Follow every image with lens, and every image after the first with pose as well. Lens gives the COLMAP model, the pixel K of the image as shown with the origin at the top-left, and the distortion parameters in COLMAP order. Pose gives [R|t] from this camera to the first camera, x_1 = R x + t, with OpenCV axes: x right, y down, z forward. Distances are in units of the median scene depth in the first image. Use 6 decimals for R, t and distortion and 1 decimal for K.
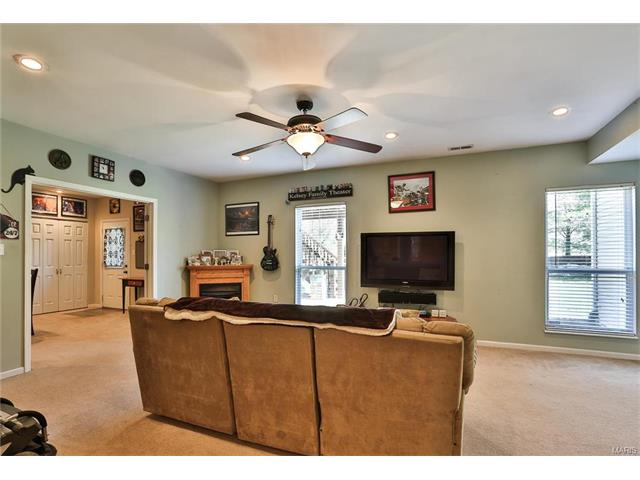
lens RADIAL K [[320.1, 0, 316.0], [0, 320.1, 253.0], [0, 0, 1]] dist [-0.019883, 0.000382]
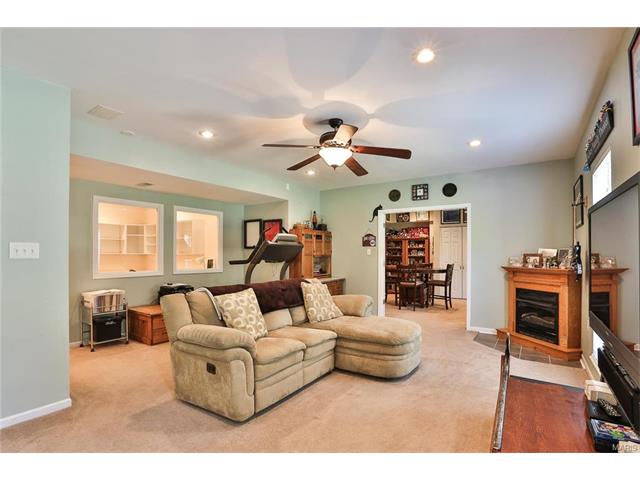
lens RADIAL K [[320.1, 0, 316.0], [0, 320.1, 253.0], [0, 0, 1]] dist [-0.019883, 0.000382]
pose [[-0.188431, -0.006900, -0.982062, 0.779517], [0.000555, 0.999974, -0.007132, 0.008785], [0.982086, -0.001889, -0.188422, 0.815851]]
